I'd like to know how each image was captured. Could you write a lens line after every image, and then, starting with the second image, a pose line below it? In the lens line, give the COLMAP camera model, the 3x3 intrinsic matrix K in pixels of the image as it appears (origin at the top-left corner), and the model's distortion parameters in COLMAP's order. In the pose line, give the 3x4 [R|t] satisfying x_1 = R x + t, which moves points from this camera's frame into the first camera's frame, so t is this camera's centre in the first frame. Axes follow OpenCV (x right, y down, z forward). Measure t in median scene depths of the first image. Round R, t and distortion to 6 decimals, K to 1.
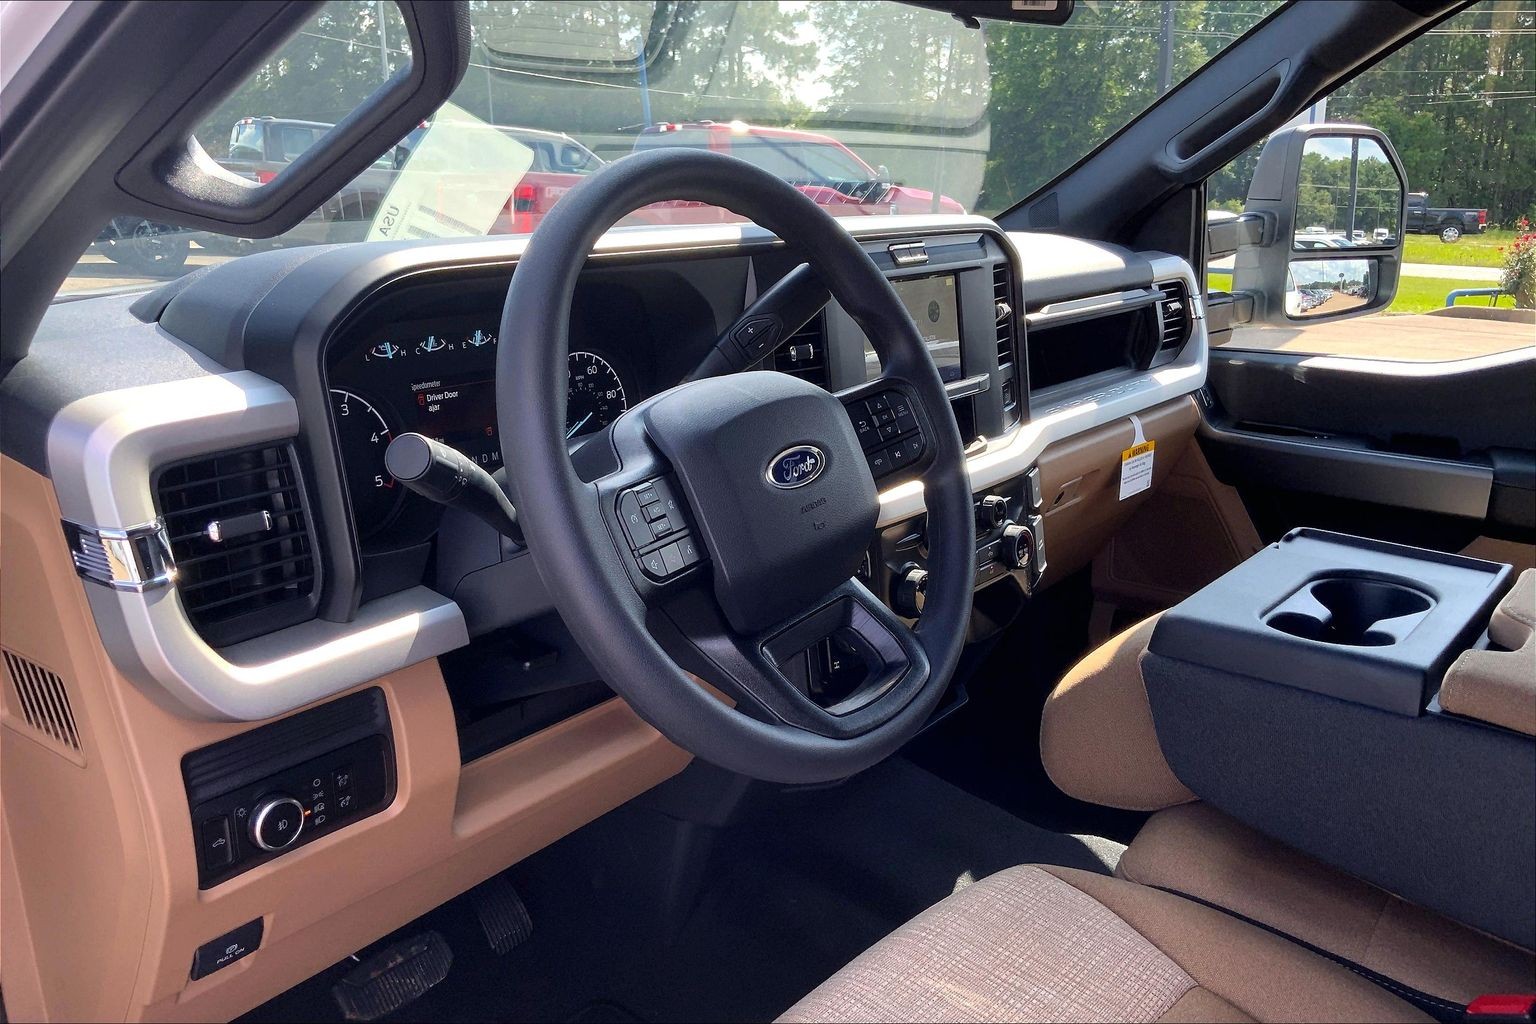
lens RADIAL K [[1317.2, 0, 768.0], [0, 1317.2, 512.0], [0, 0, 1]] dist [-0.015568, -0.005102]
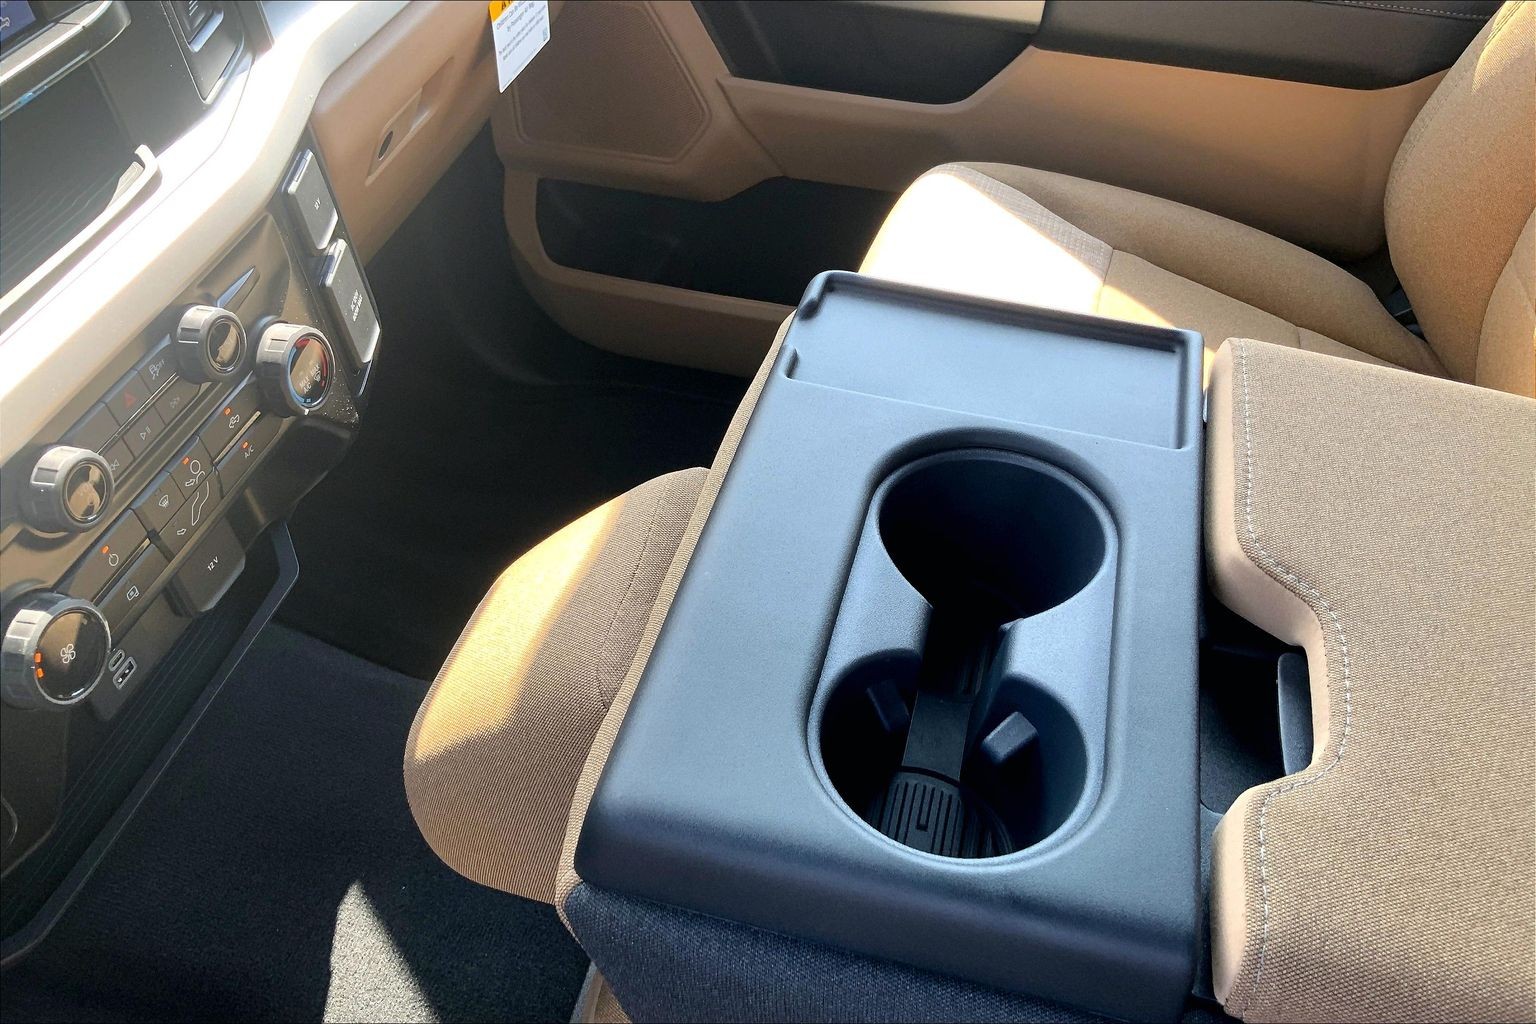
lens RADIAL K [[1317.2, 0, 768.0], [0, 1317.2, 512.0], [0, 0, 1]] dist [-0.015568, -0.005102]
pose [[0.916145, -0.266327, 0.299579, 0.207961], [0.090454, 0.865446, 0.492770, -0.163721], [-0.390507, -0.424351, 0.816964, 0.555794]]
